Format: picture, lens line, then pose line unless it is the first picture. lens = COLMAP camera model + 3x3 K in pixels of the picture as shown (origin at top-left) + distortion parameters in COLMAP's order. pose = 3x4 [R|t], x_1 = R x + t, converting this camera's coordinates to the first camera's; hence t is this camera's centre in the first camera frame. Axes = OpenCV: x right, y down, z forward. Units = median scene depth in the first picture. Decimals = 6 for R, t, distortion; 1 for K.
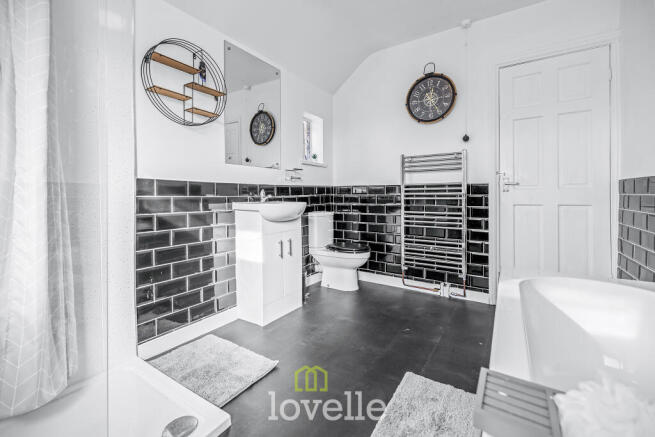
lens RADIAL K [[280.4, 0, 327.9], [0, 280.4, 195.8], [0, 0, 1]] dist [0.001846, 0.000039]
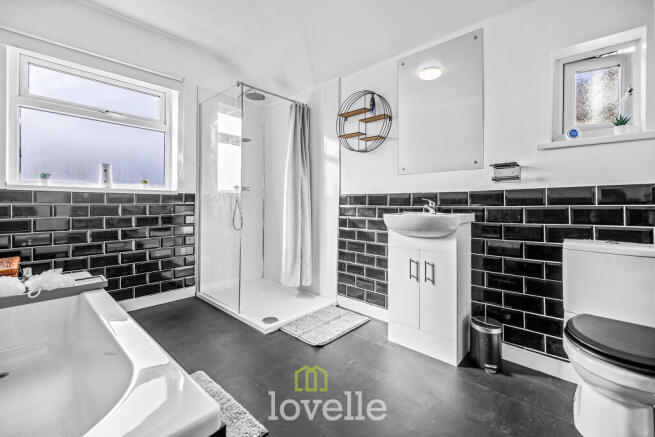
lens RADIAL K [[280.4, 0, 331.1], [0, 280.4, 204.6], [0, 0, 1]] dist [0.001846, 0.000039]
pose [[-0.165172, 0.004586, -0.986254, 0.829551], [-0.002753, 0.999983, 0.005111, -0.010299], [0.986261, 0.003559, -0.165157, 1.053335]]
